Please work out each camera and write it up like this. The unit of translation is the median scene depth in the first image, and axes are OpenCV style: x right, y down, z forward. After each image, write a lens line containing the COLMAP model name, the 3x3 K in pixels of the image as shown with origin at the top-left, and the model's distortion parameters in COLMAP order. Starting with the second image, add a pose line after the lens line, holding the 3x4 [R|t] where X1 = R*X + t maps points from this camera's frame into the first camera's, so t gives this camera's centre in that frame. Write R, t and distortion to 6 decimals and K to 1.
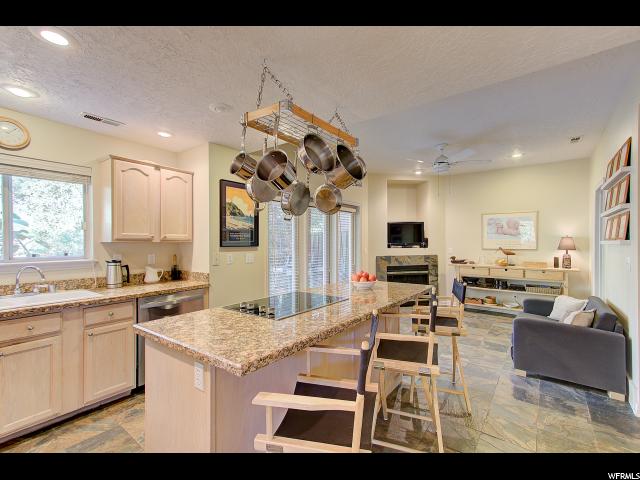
lens RADIAL K [[295.1, 0, 317.4], [0, 295.1, 242.7], [0, 0, 1]] dist [0.017716, 0.002268]
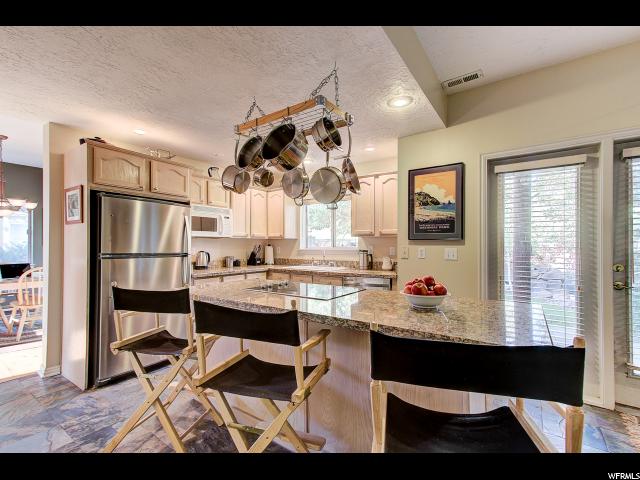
lens RADIAL K [[295.1, 0, 317.6], [0, 295.1, 243.1], [0, 0, 1]] dist [0.017716, 0.002268]
pose [[0.045876, -0.006259, -0.998928, 0.623239], [-0.001900, 0.999978, -0.006353, 0.031402], [0.998945, 0.002189, 0.045864, 0.643423]]
